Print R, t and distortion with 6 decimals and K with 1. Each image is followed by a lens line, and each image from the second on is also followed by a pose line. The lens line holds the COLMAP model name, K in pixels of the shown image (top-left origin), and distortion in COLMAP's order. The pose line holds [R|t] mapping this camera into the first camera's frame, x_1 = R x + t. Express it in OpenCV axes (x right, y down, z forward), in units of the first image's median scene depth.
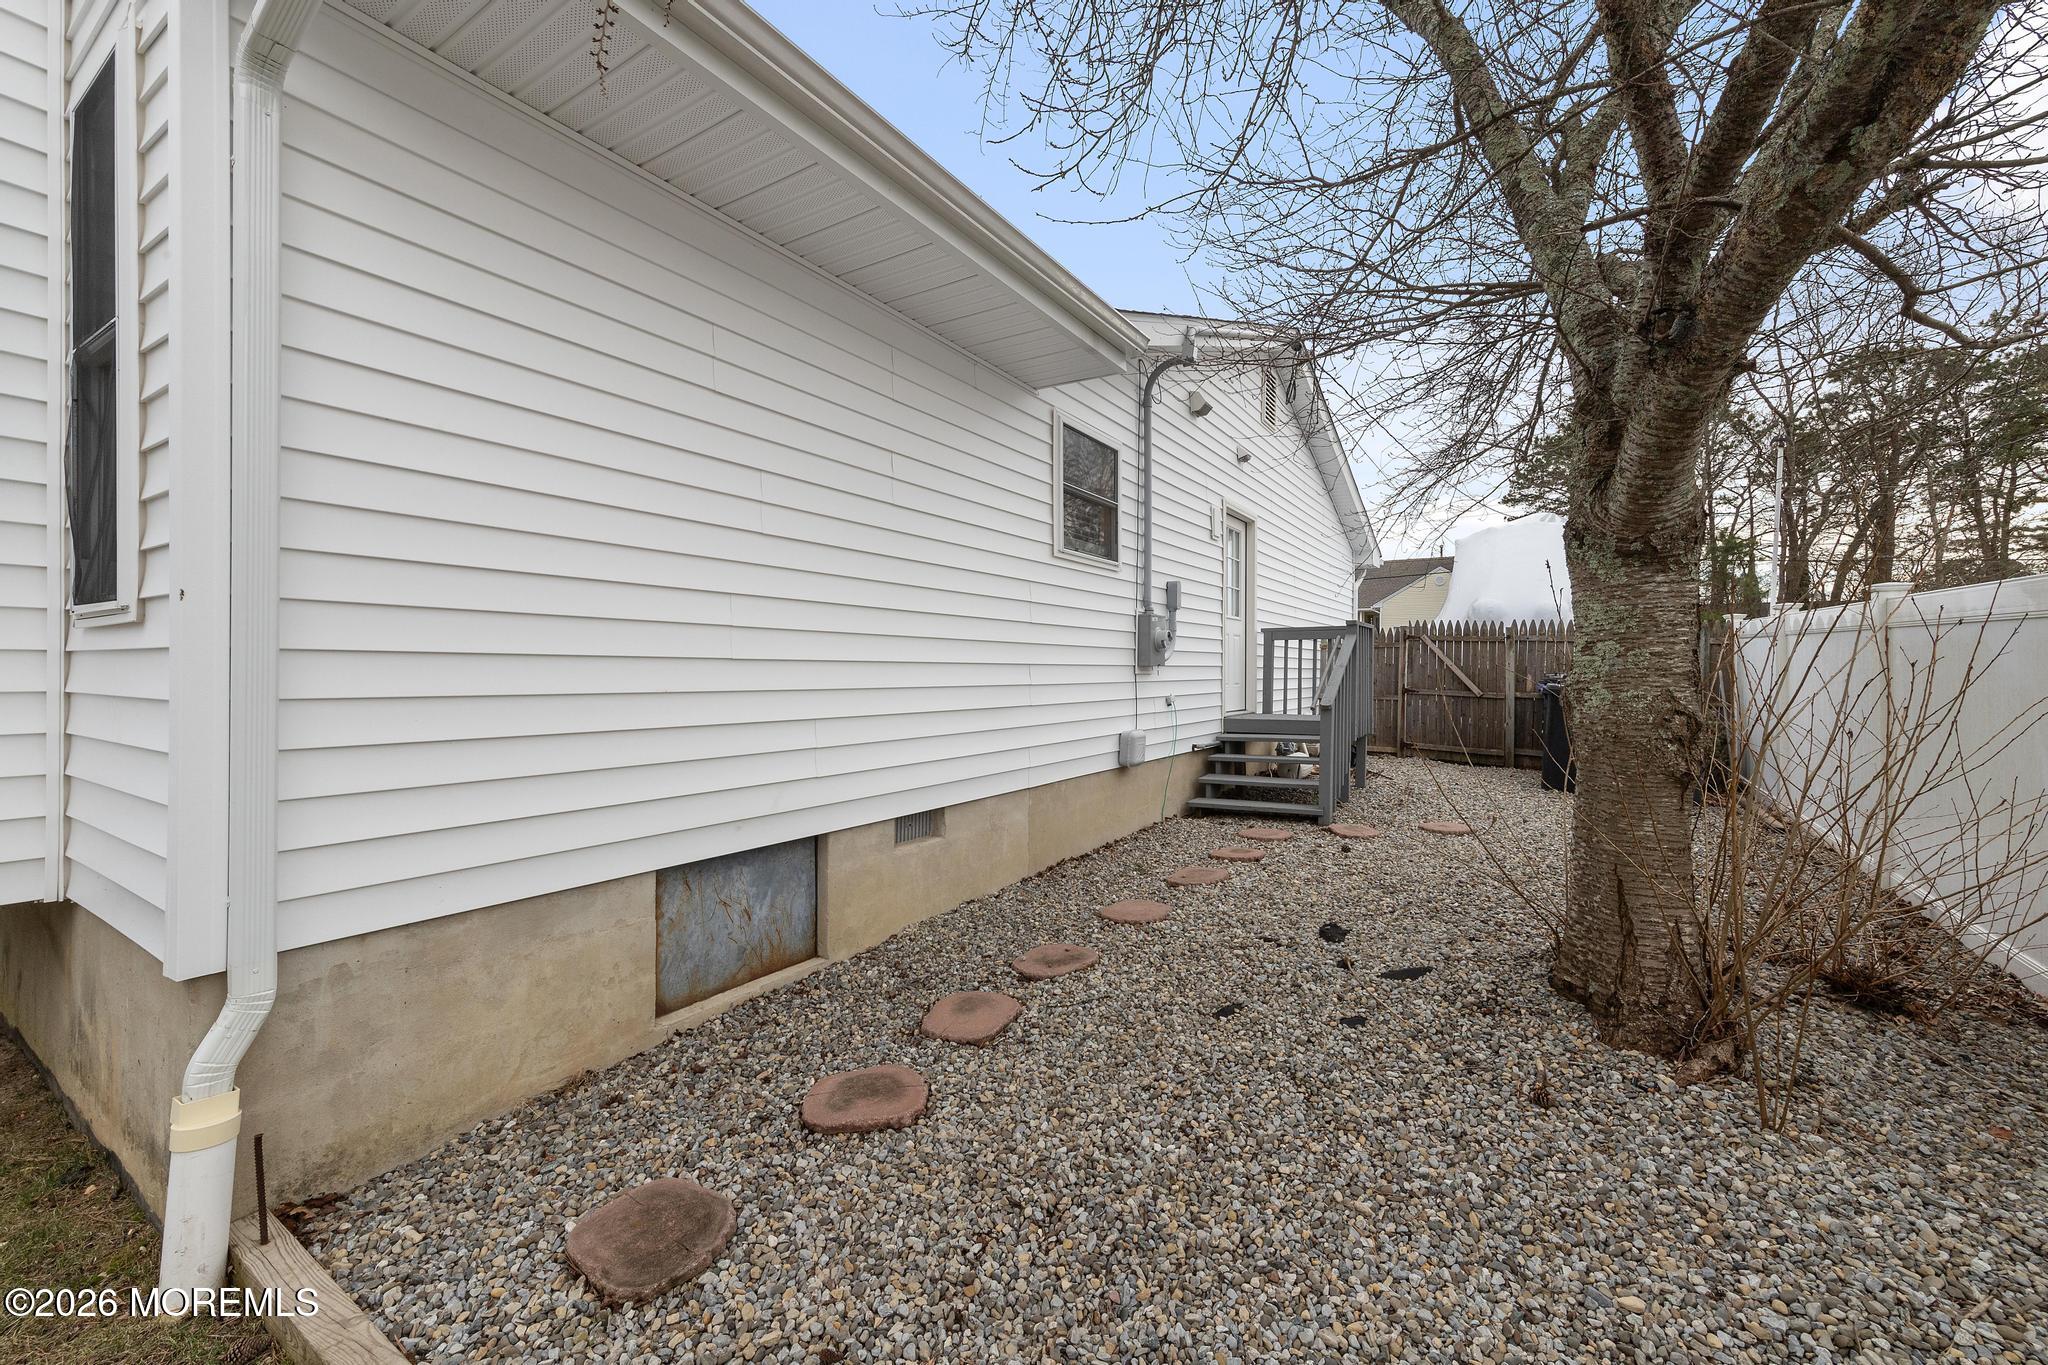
lens RADIAL K [[831.3, 0, 1026.3], [0, 831.3, 669.9], [0, 0, 1]] dist [0.001142, 0.000021]
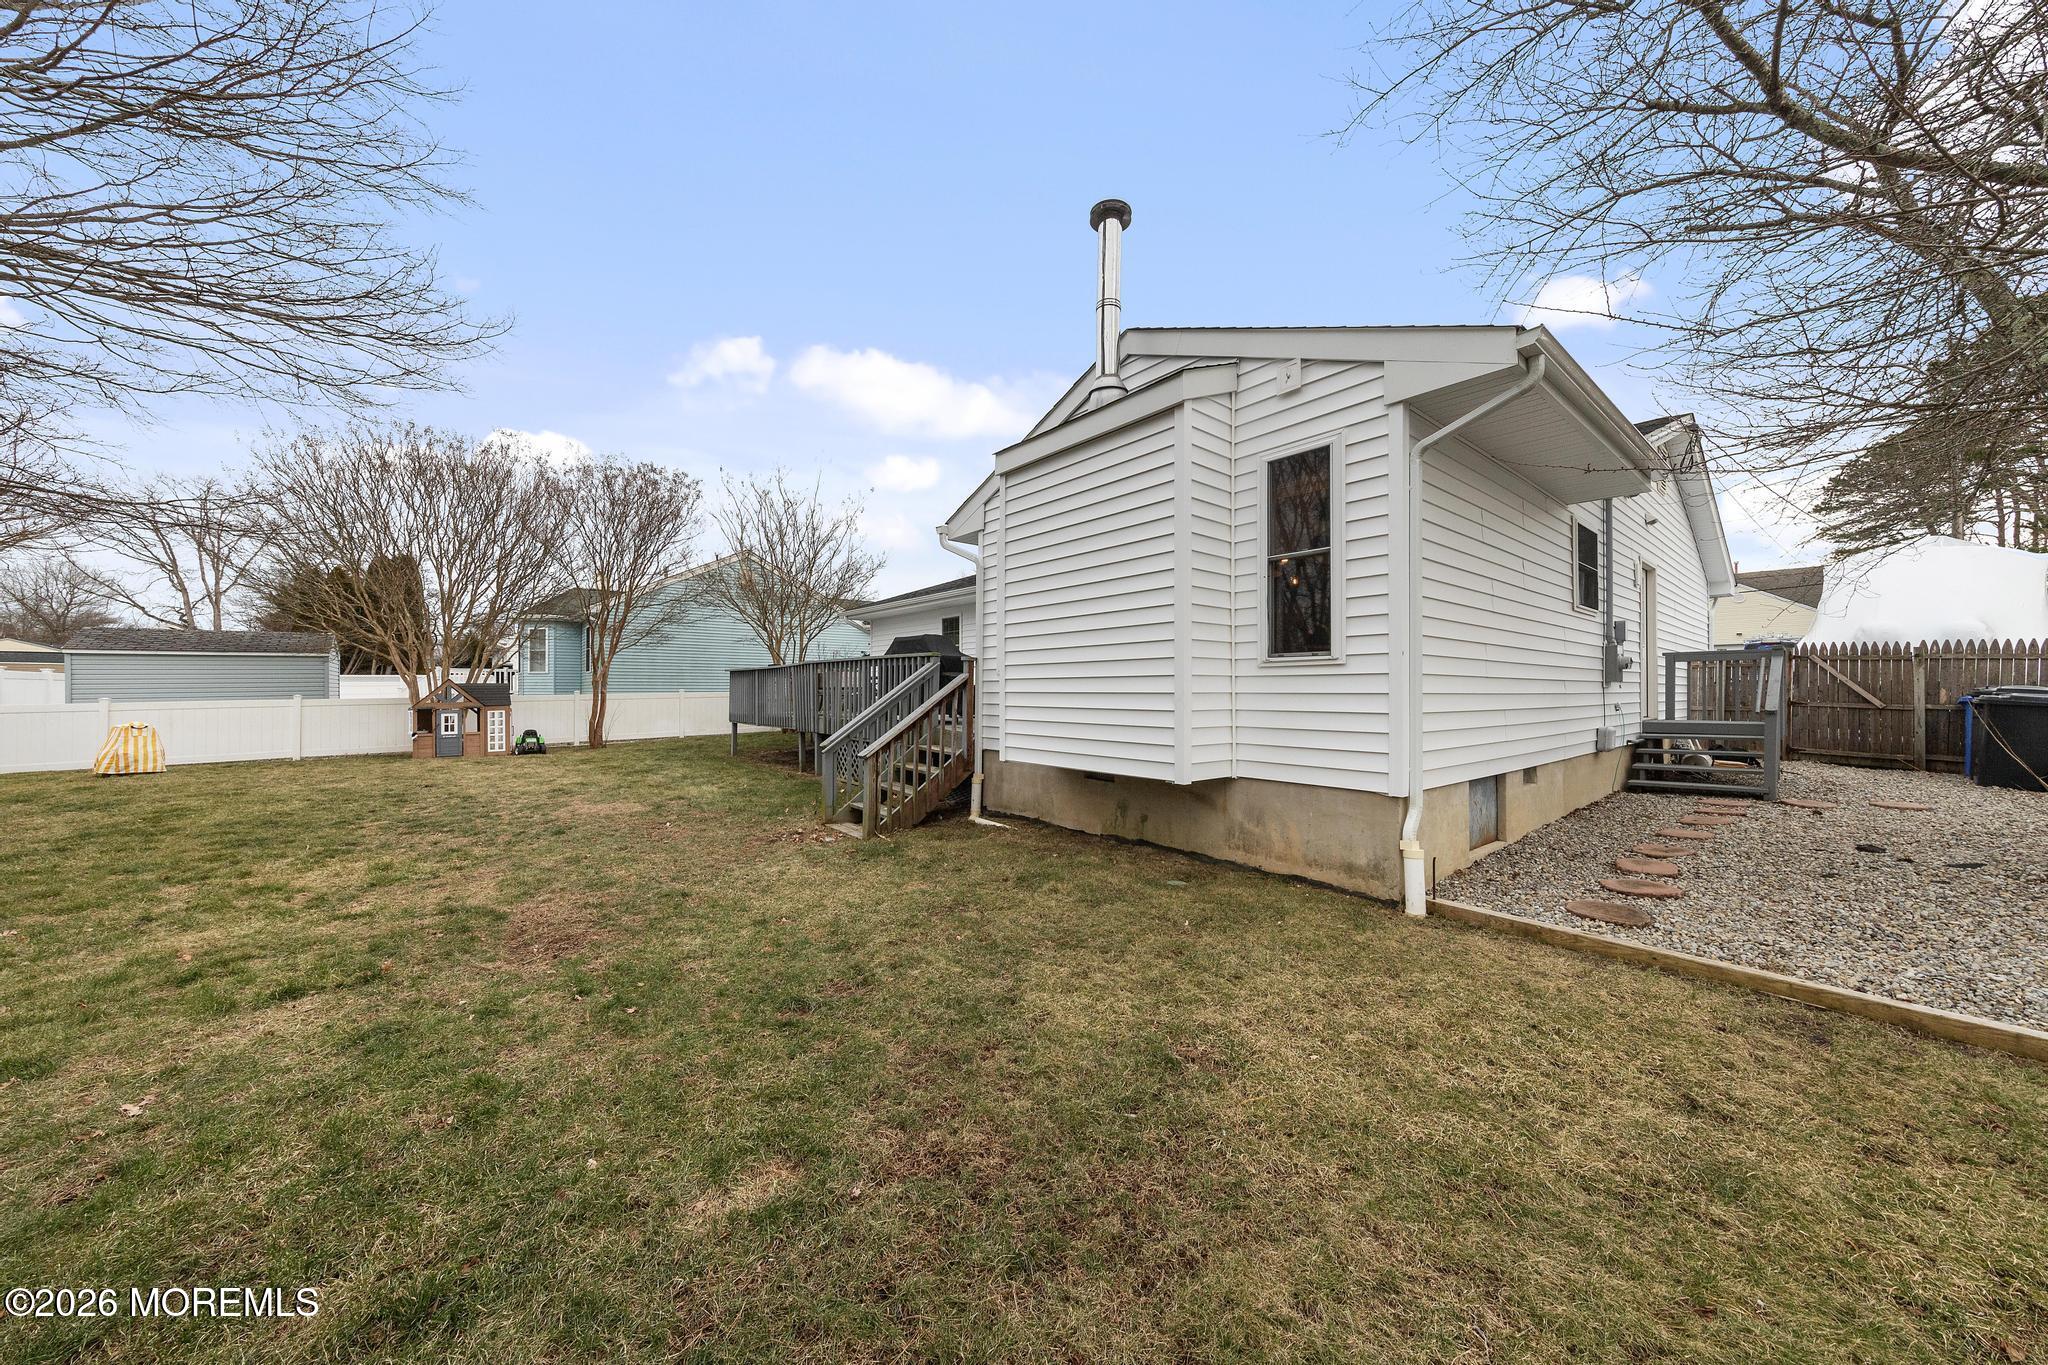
lens RADIAL K [[695.5, 0, 1017.4], [0, 695.5, 687.8], [0, 0, 1]] dist [0.006708, 0.000205]
pose [[0.950598, -0.003634, -0.310404, -0.364759], [0.002451, 0.999988, -0.004202, 0.006527], [0.310415, 0.003234, 0.950596, -0.369167]]
